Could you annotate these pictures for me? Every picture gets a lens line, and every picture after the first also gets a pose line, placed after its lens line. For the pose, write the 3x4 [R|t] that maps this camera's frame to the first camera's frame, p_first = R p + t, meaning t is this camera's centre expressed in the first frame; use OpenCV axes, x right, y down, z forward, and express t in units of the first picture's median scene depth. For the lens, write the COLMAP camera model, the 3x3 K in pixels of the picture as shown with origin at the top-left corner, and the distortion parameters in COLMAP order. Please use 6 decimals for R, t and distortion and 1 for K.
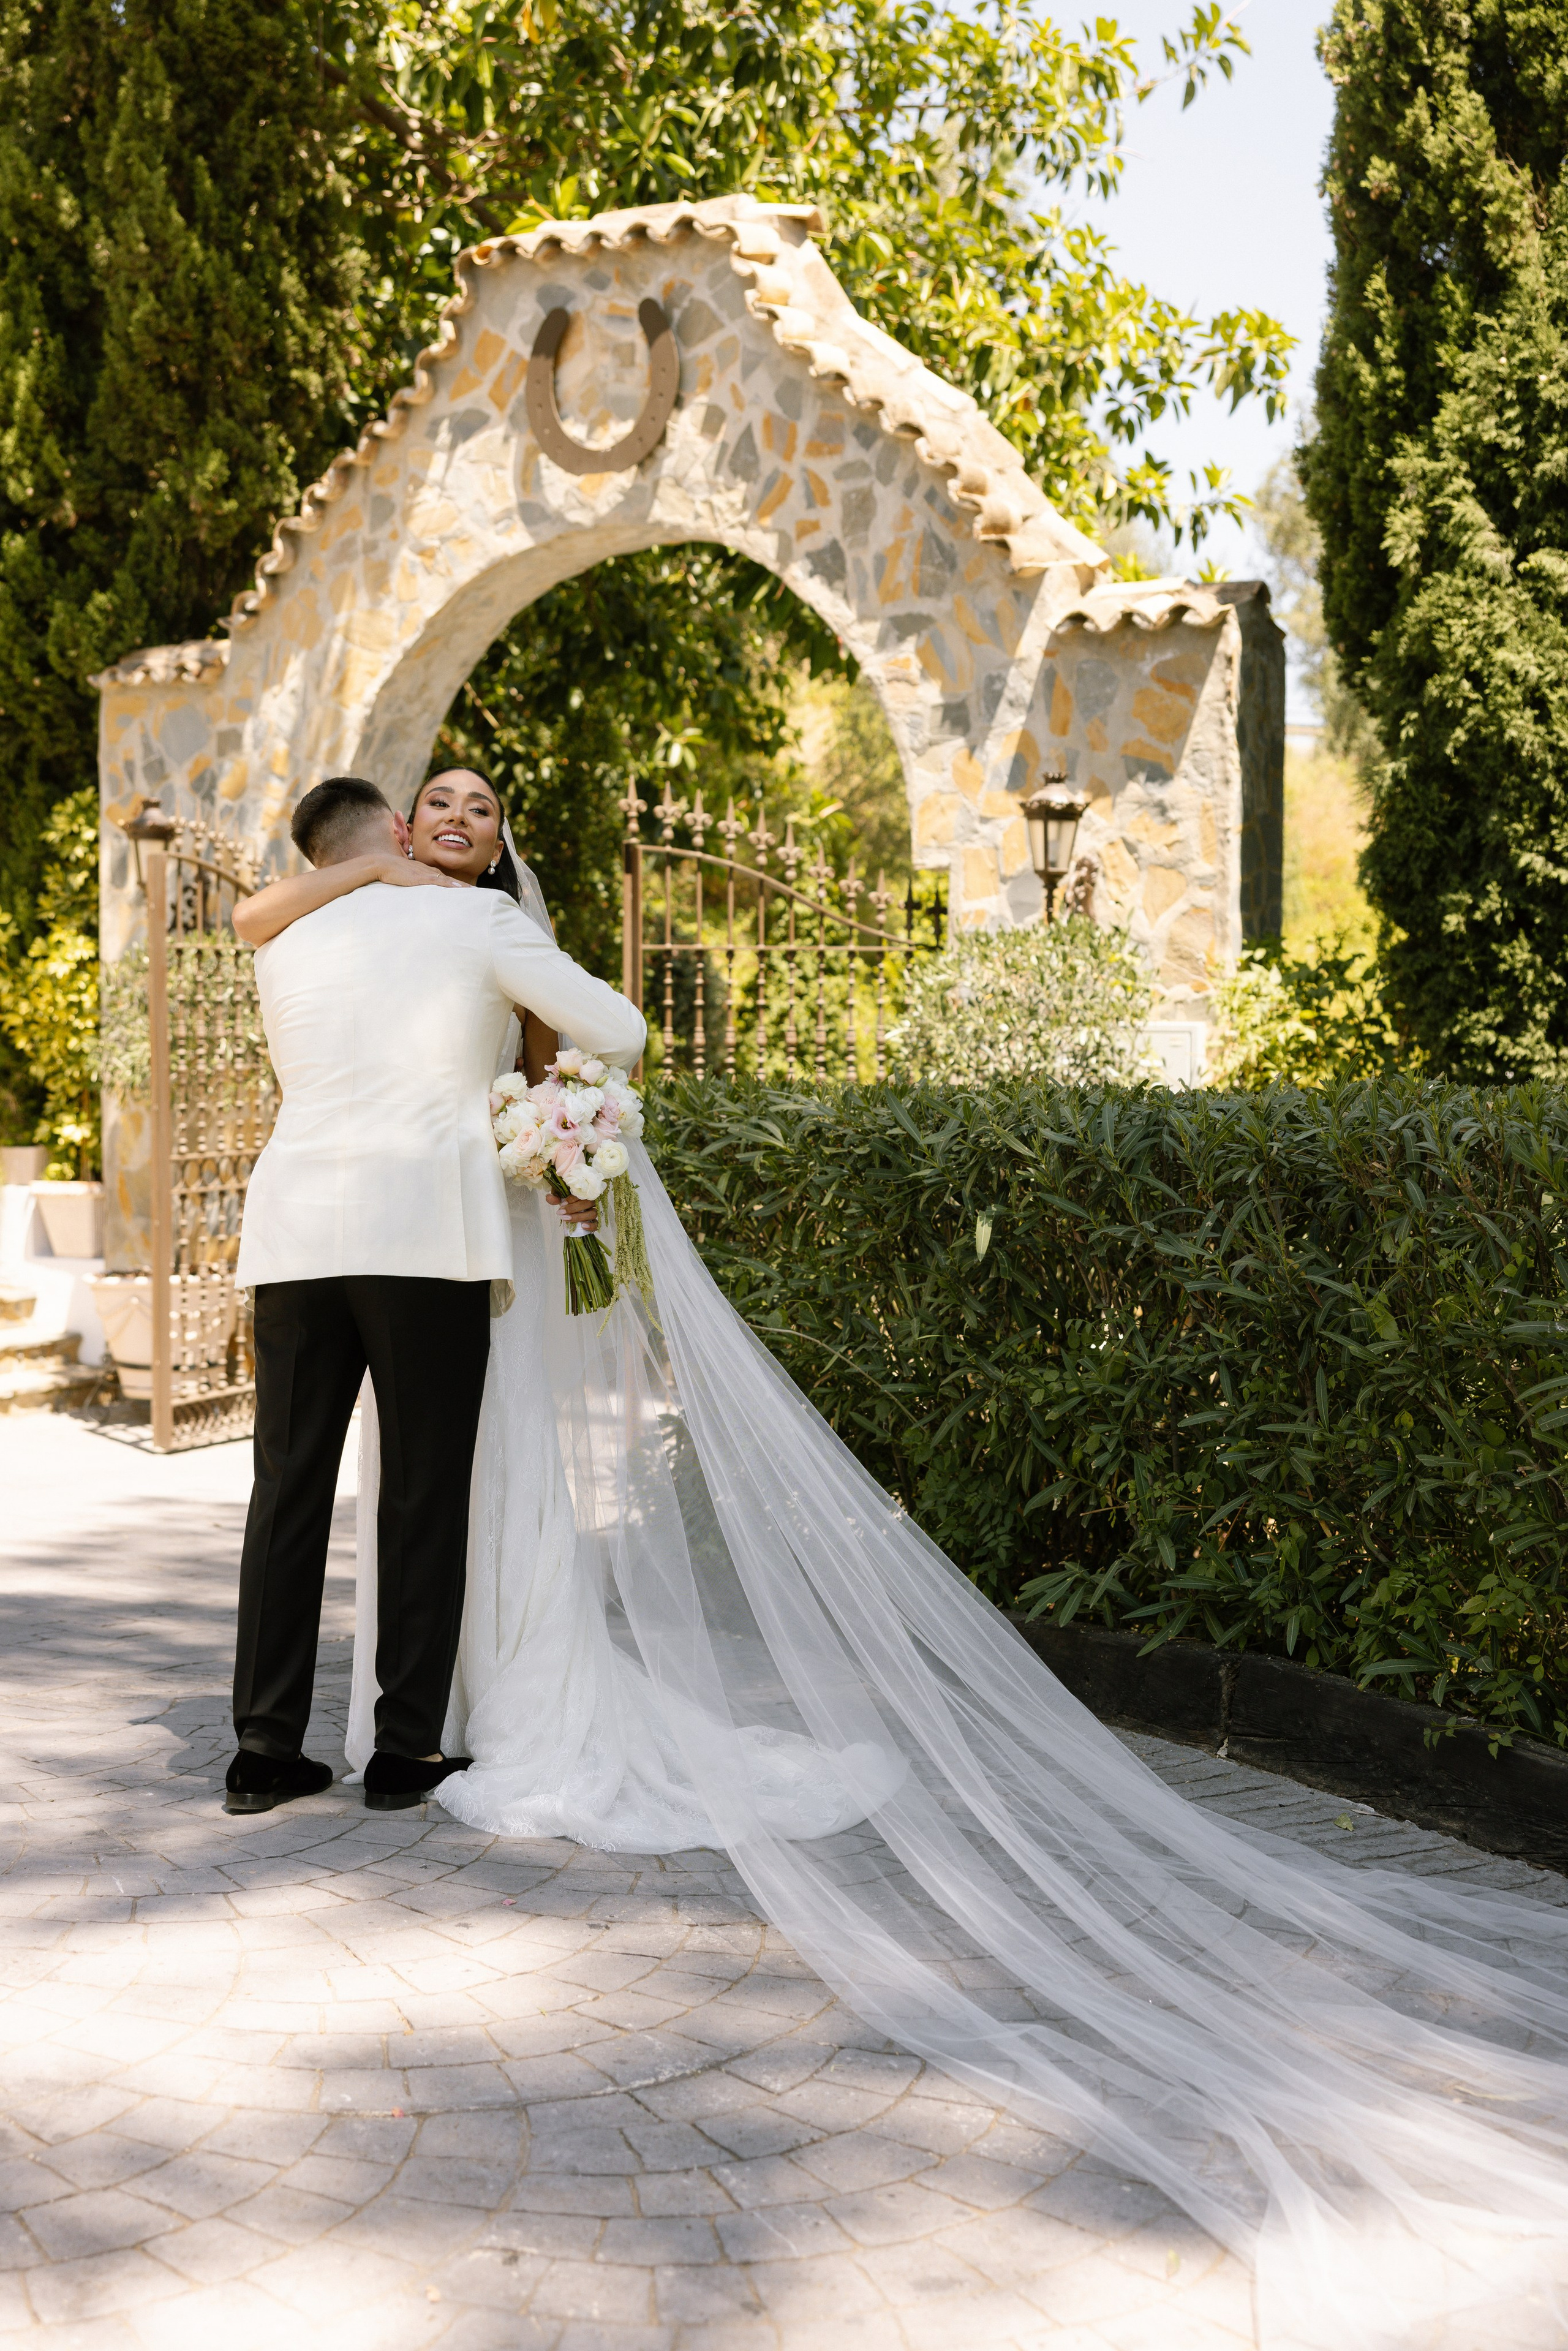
lens RADIAL K [[3071.5, 0, 764.4], [0, 3071.5, 1185.5], [0, 0, 1]] dist [0.025474, 0.000000]
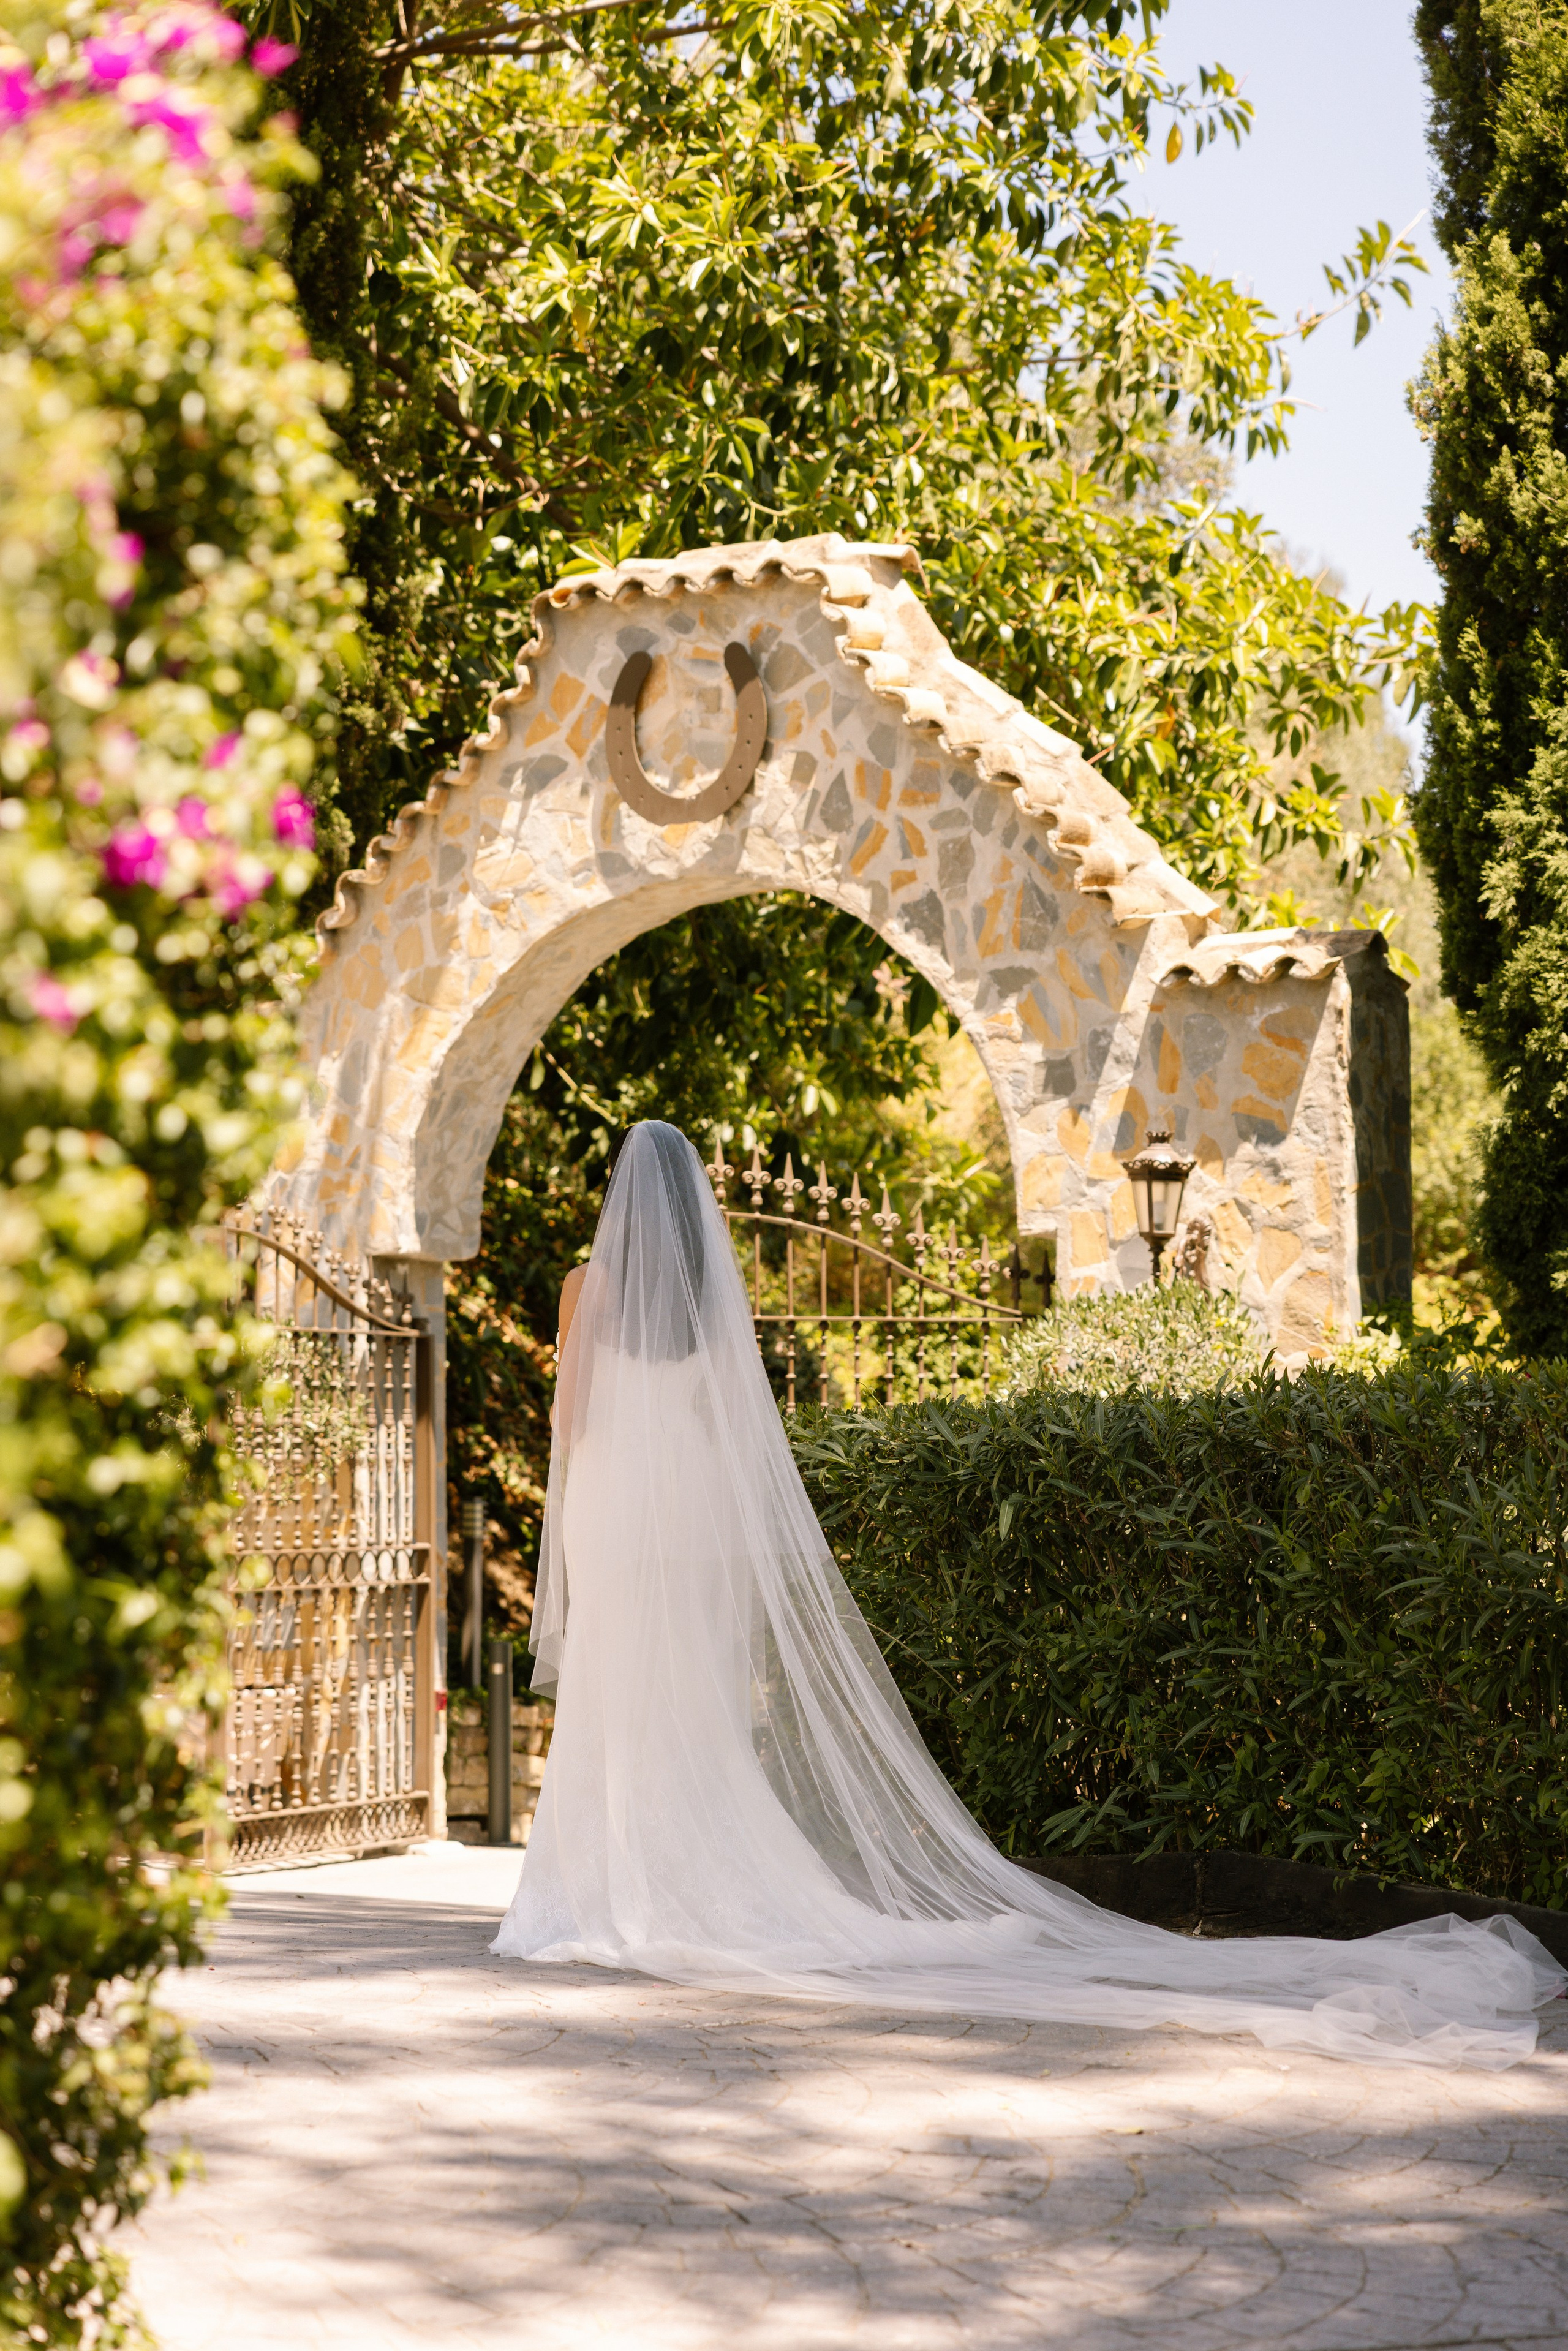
lens RADIAL K [[4683.0, 0, 788.9], [0, 4683.0, 1175.5], [0, 0, 1]] dist [0.242966, 0.000000]
pose [[0.999387, -0.011519, -0.033064, 0.026589], [0.007281, 0.992061, -0.125545, 0.060400], [0.034247, 0.125227, 0.991537, -0.441160]]
